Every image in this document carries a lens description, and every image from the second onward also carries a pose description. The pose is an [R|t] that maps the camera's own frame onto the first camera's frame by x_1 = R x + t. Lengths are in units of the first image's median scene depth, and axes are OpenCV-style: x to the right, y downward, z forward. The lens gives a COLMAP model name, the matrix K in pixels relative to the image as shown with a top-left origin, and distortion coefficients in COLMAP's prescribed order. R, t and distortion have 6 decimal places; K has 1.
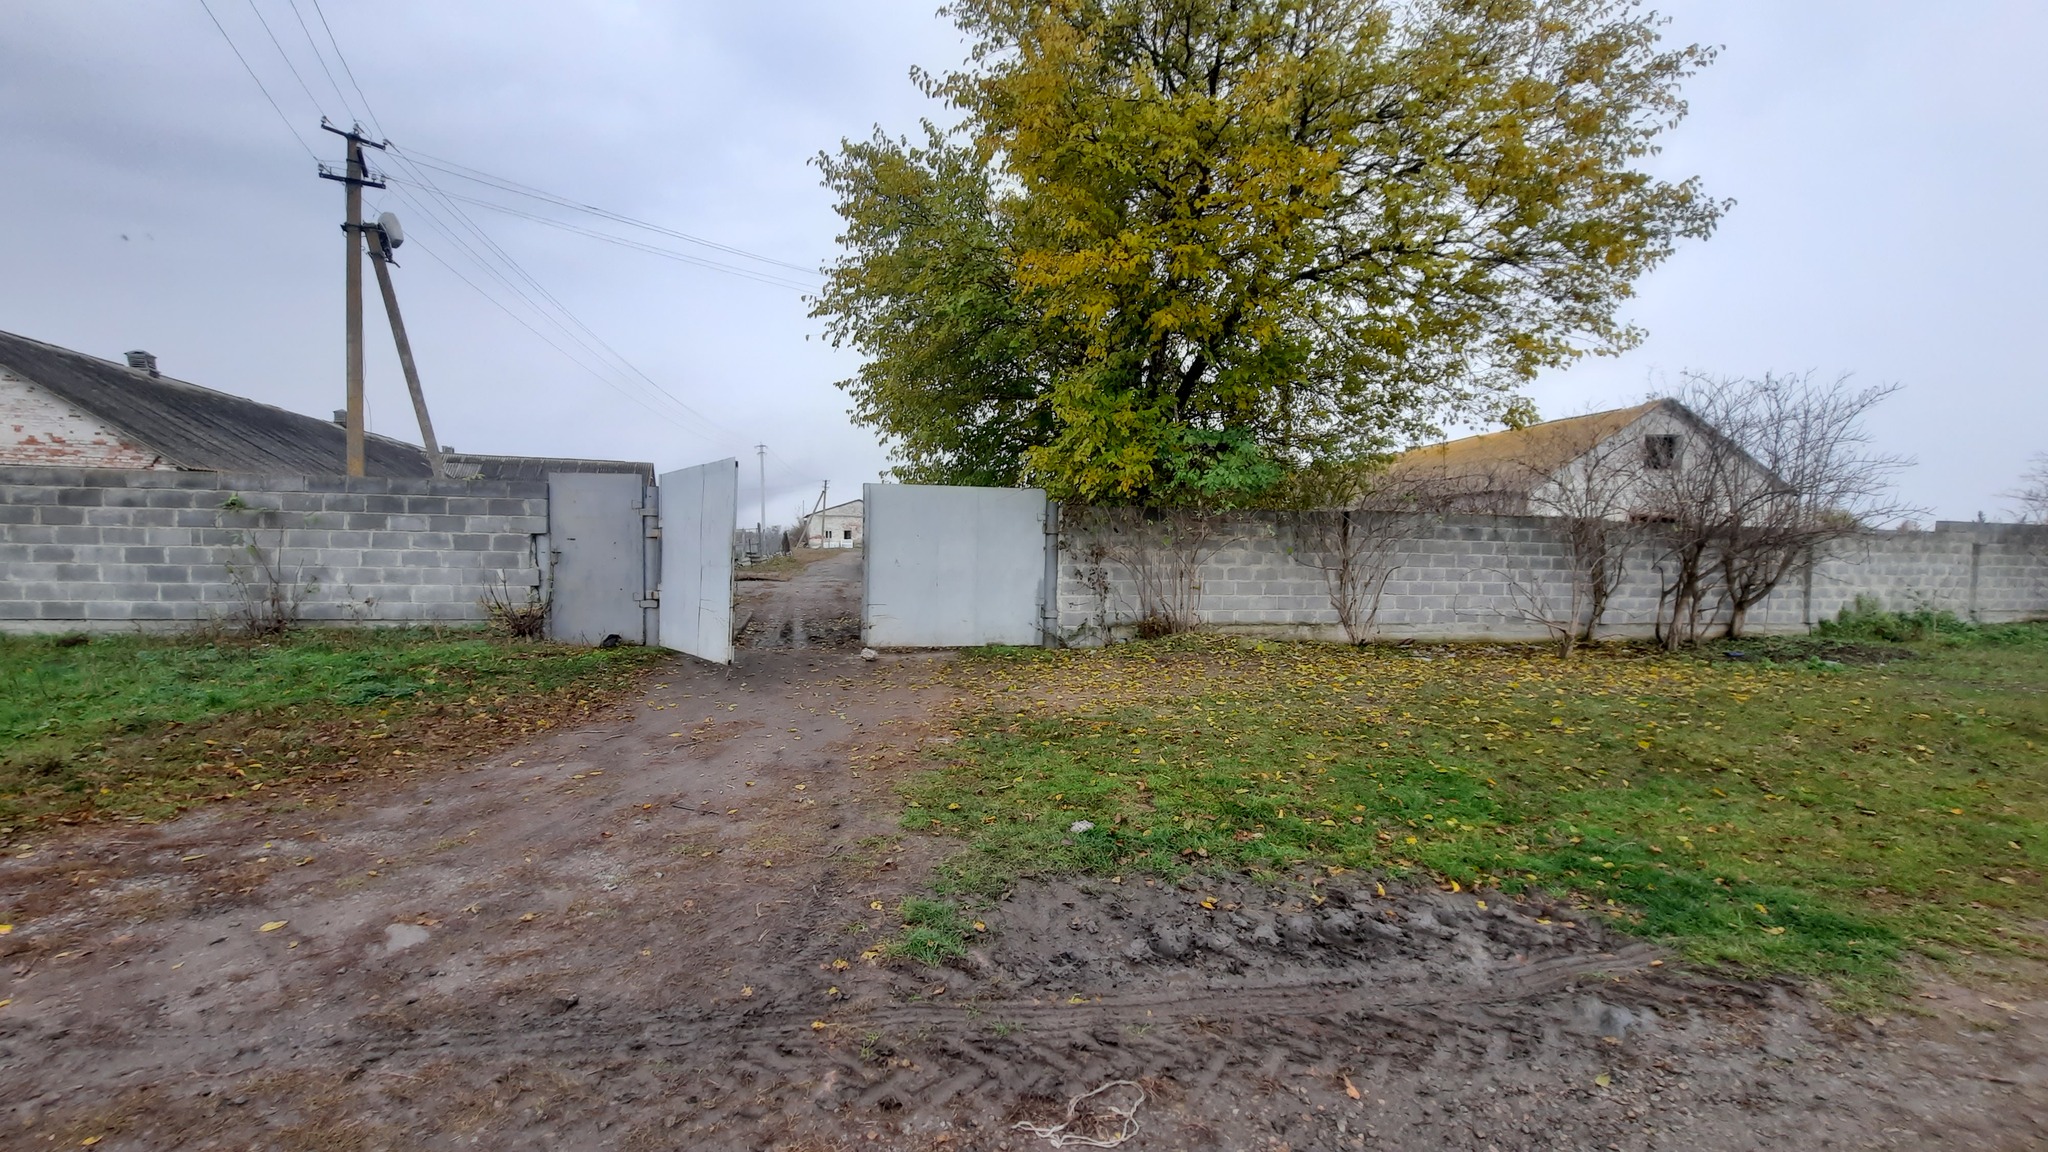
lens RADIAL K [[819.6, 0, 1024.0], [0, 819.6, 575.2], [0, 0, 1]] dist [-0.009309, 0.000297]
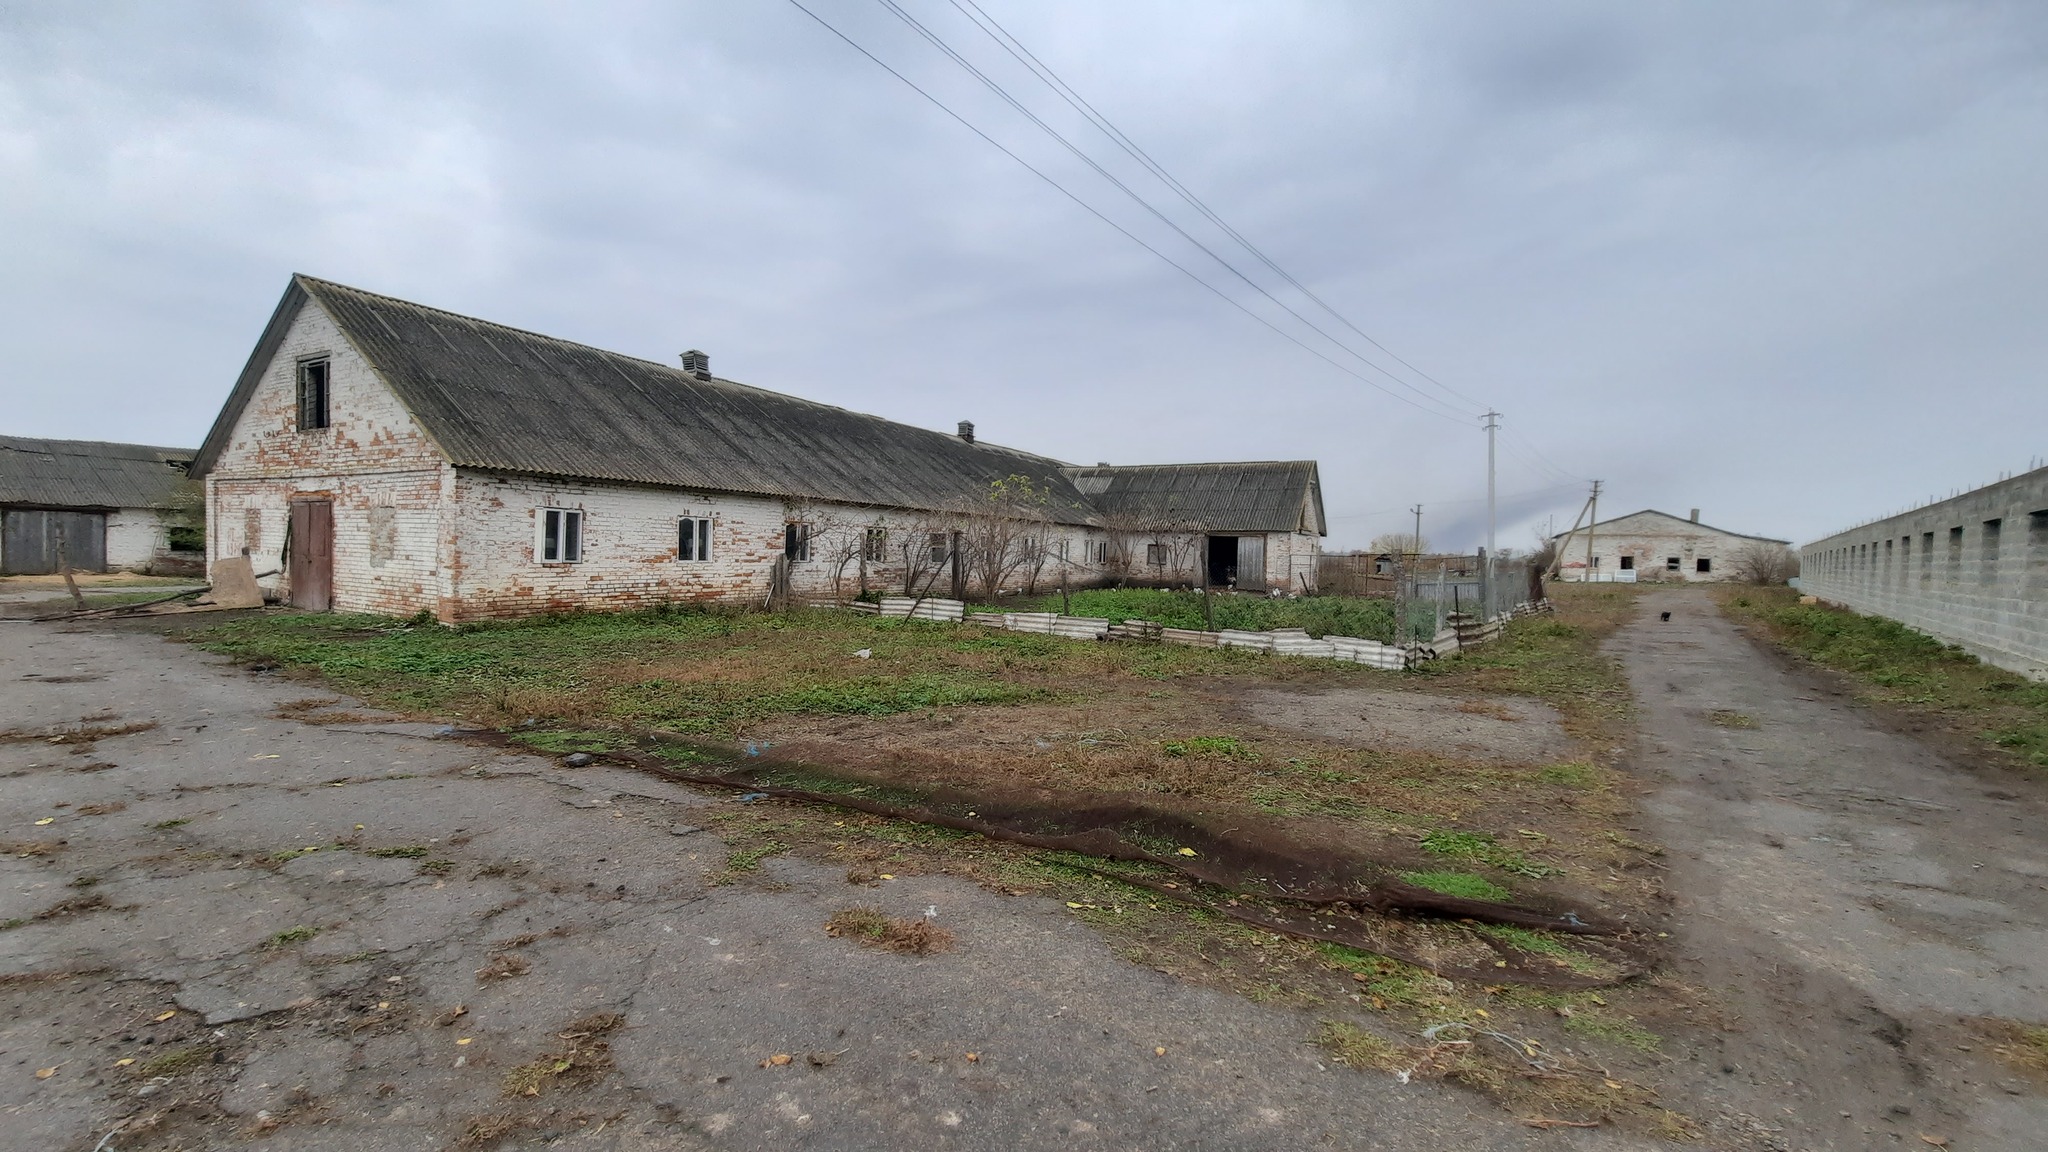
lens RADIAL K [[819.6, 0, 1017.2], [0, 819.6, 558.0], [0, 0, 1]] dist [-0.009309, 0.000297]
pose [[0.670807, 0.008194, -0.741587, -0.390996], [-0.044014, 0.998616, -0.028779, -0.086040], [0.740325, 0.051945, 0.670239, 1.278053]]
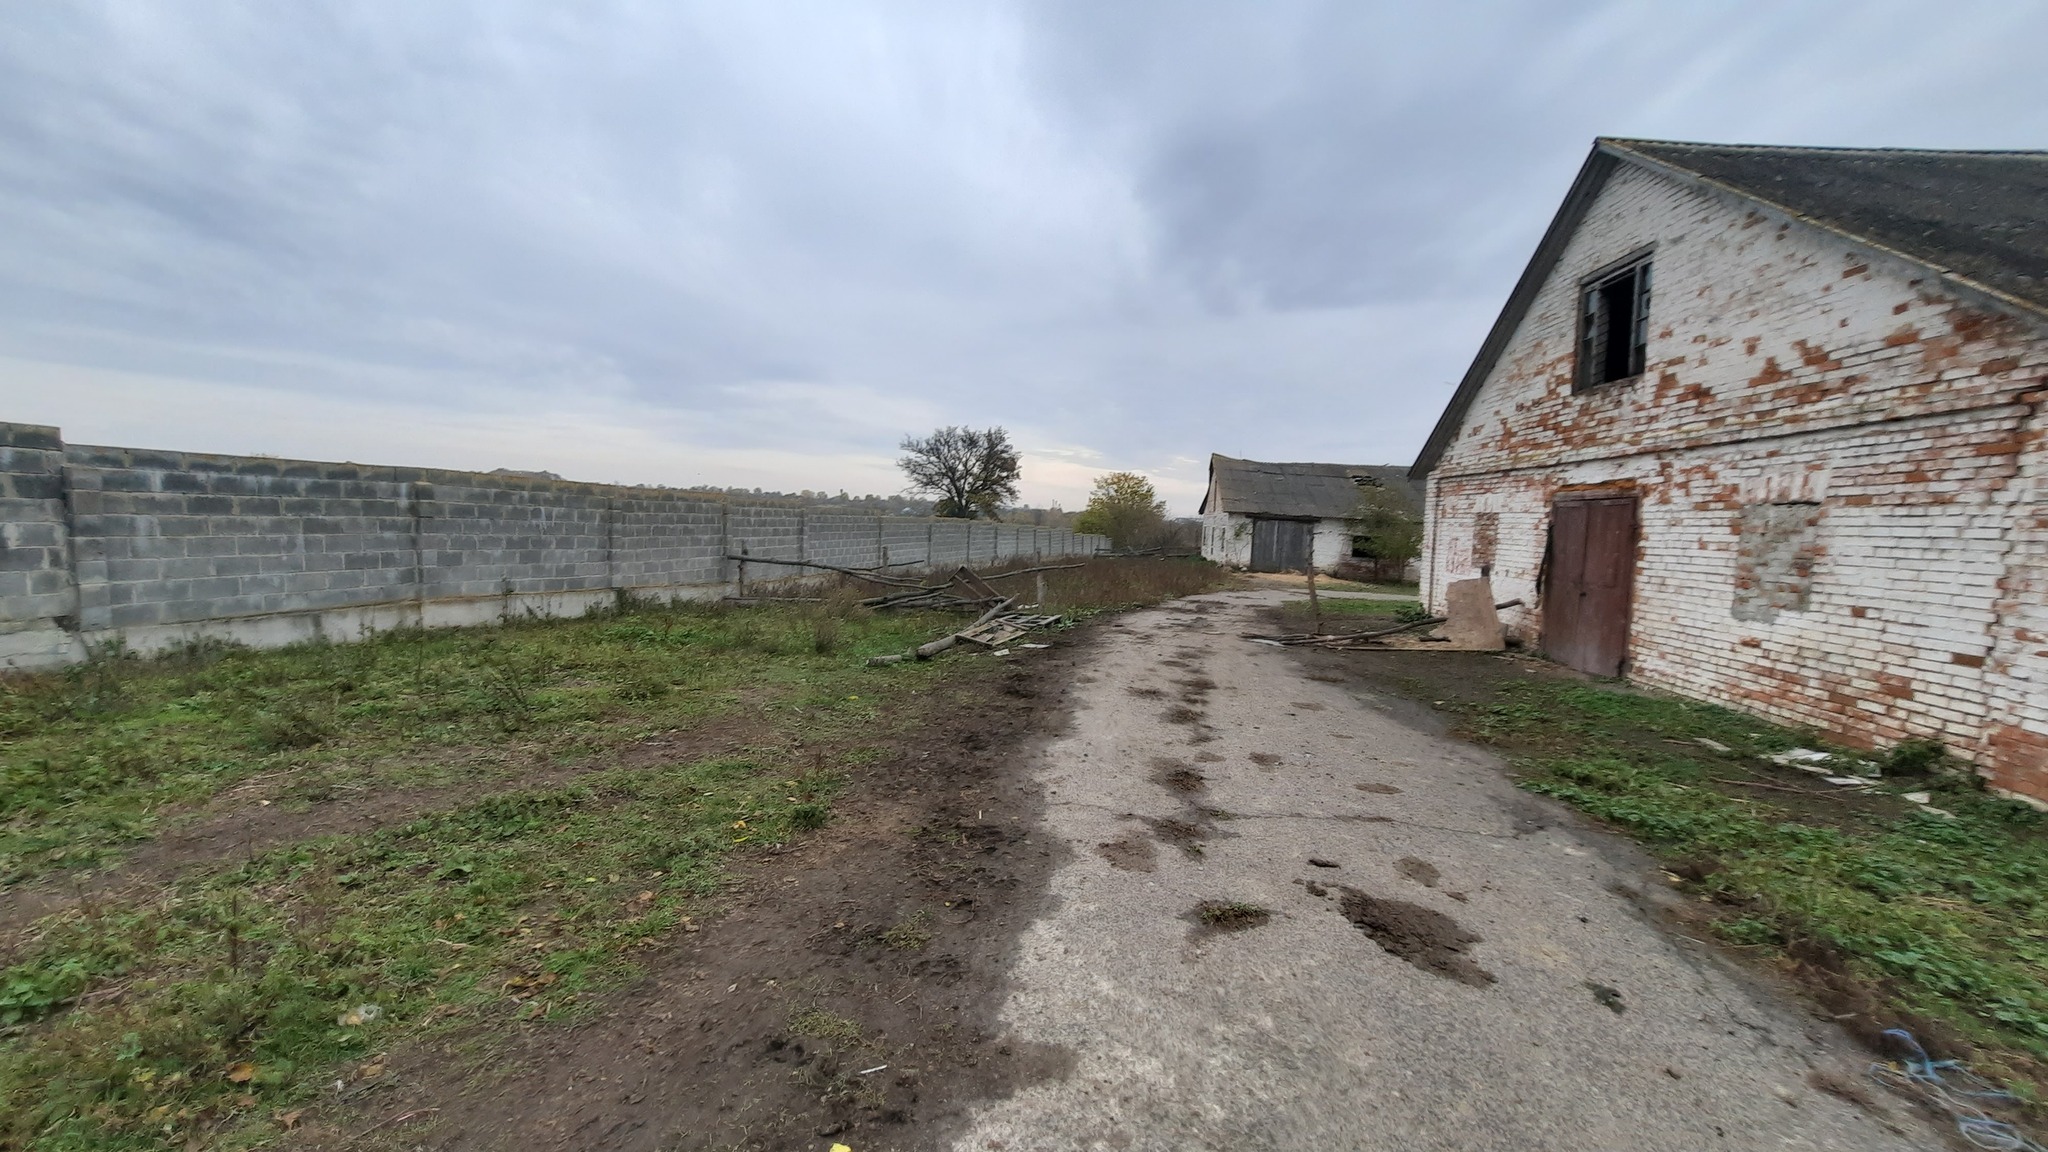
lens RADIAL K [[819.6, 0, 1033.1], [0, 819.6, 567.8], [0, 0, 1]] dist [-0.009309, 0.000297]
pose [[-0.405524, 0.014910, -0.913963, -1.012232], [-0.099815, 0.993166, 0.060489, -0.088200], [0.908618, 0.115757, -0.401264, 1.157801]]
